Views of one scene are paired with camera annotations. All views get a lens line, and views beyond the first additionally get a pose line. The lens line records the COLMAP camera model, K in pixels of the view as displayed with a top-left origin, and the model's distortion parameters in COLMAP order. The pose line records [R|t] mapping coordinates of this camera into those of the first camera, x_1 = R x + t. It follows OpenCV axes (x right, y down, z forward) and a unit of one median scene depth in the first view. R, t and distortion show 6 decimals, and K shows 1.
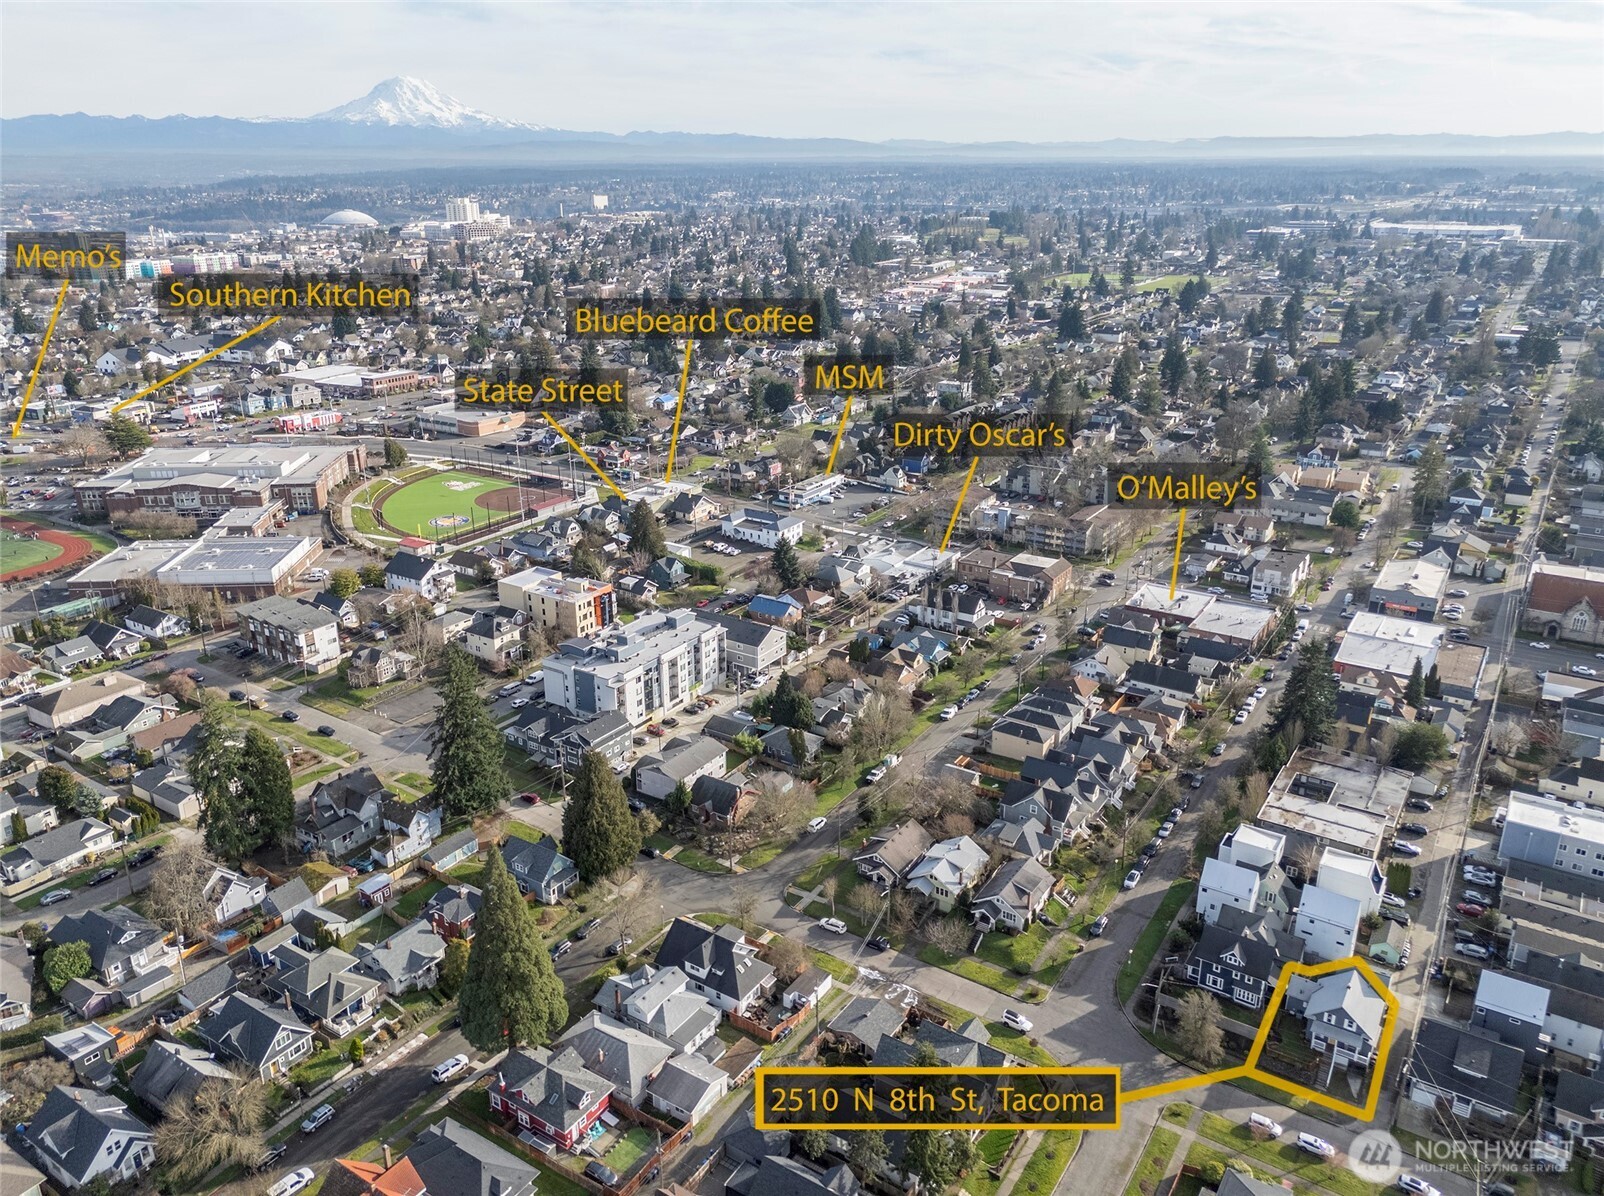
lens RADIAL K [[1130.7, 0, 802.0], [0, 1130.7, 598.0], [0, 0, 1]] dist [0.037706, -0.002444]
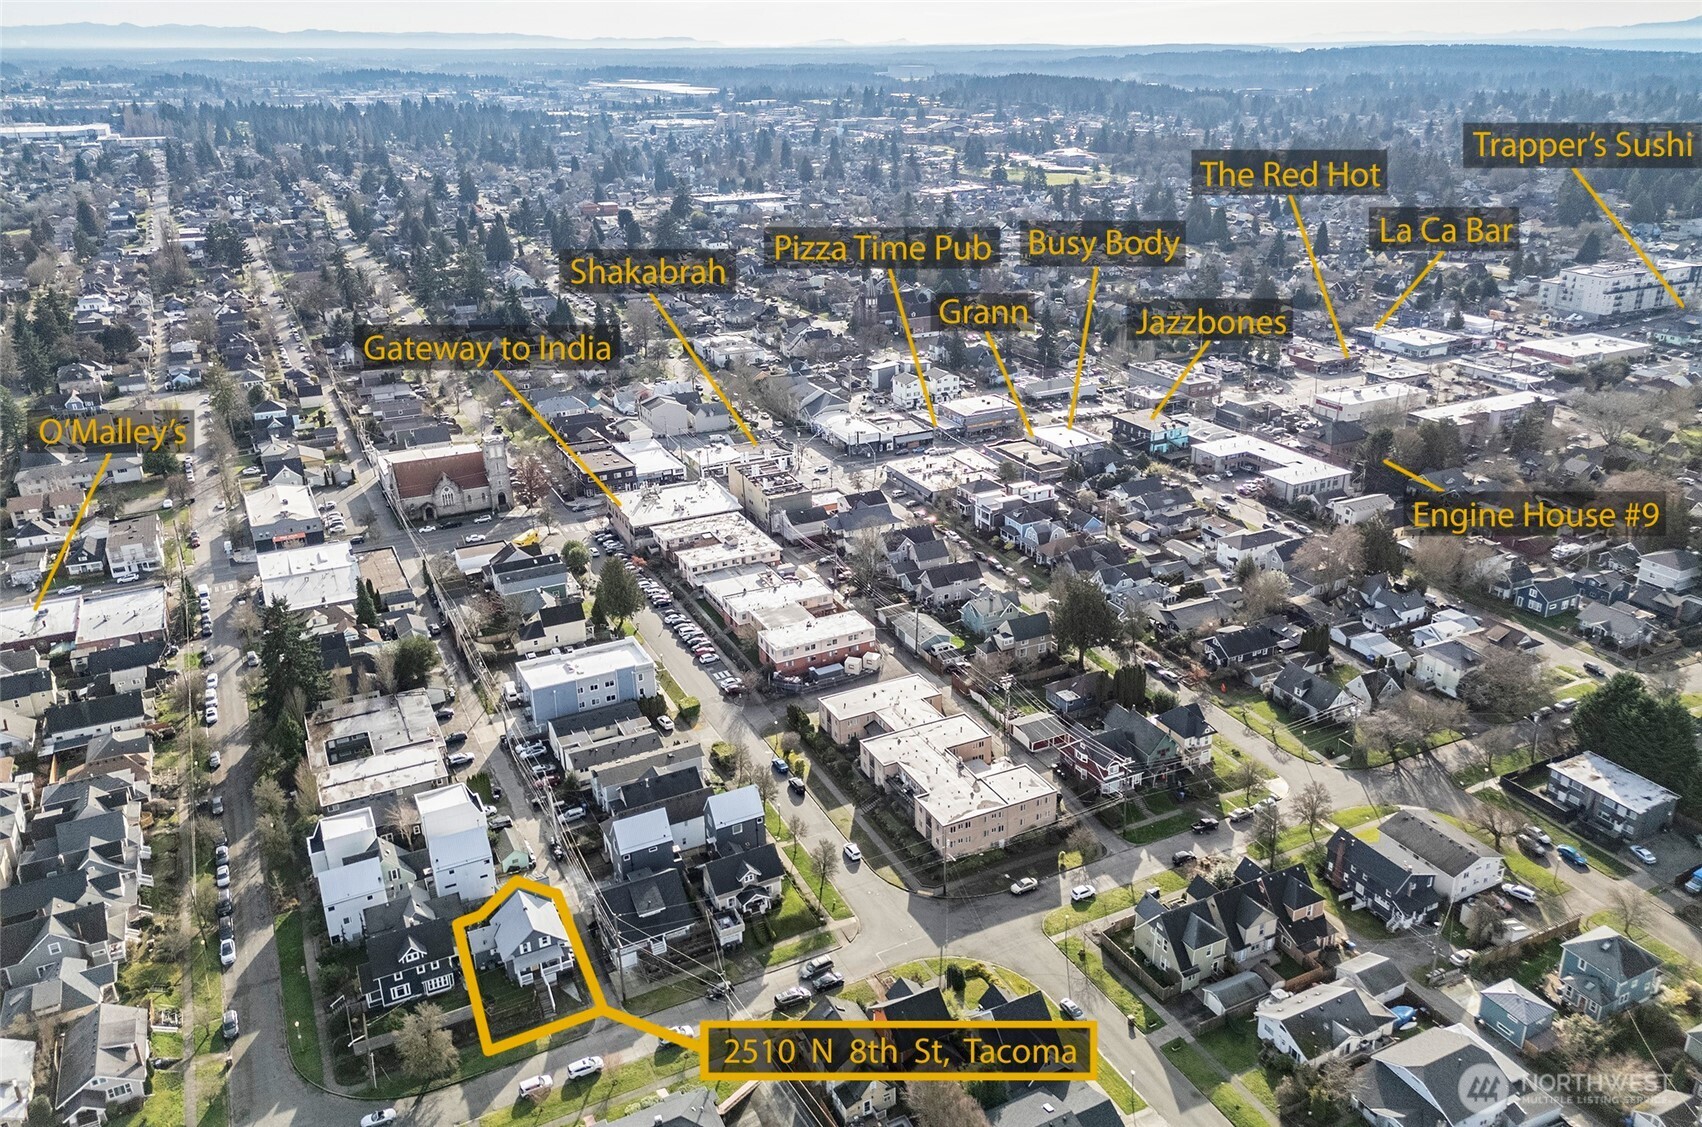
lens RADIAL K [[1230.5, 0, 851.0], [0, 1230.5, 563.5], [0, 0, 1]] dist [0.069636, -0.055956]
pose [[0.517178, -0.335164, 0.787523, -0.069631], [0.317321, 0.929645, 0.187261, -0.026474], [-0.794880, 0.153050, 0.587146, 0.072441]]
